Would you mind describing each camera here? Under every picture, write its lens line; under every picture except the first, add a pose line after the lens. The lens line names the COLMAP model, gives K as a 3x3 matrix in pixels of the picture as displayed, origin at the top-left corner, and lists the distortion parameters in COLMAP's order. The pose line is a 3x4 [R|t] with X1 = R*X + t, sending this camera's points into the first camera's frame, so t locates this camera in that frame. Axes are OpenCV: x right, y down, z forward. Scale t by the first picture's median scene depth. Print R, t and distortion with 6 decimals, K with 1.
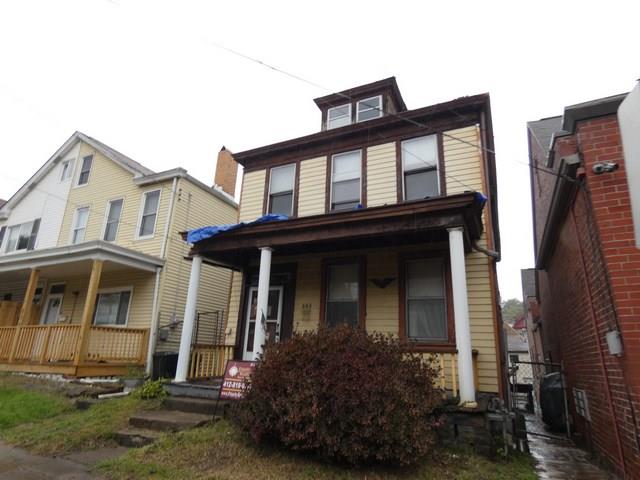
lens RADIAL K [[380.8, 0, 323.1], [0, 380.8, 242.8], [0, 0, 1]] dist [-0.001829, -0.002649]
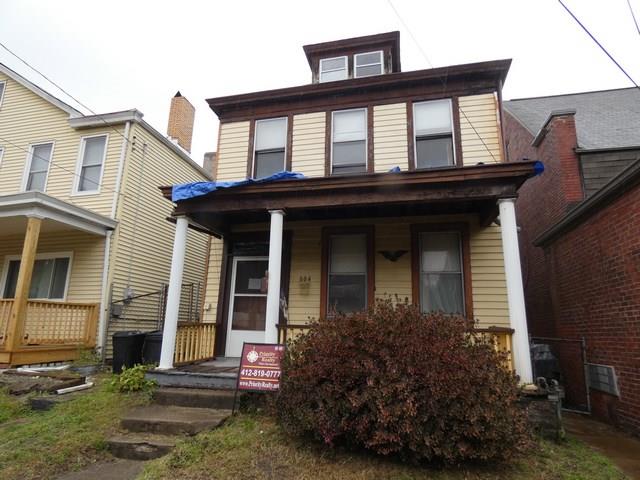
lens RADIAL K [[380.8, 0, 317.7], [0, 380.8, 241.2], [0, 0, 1]] dist [-0.001829, -0.002649]
pose [[0.977737, 0.033201, 0.207191, -0.201687], [-0.047521, 0.996784, 0.064524, 0.018171], [-0.204383, -0.072934, 0.976170, 0.128655]]
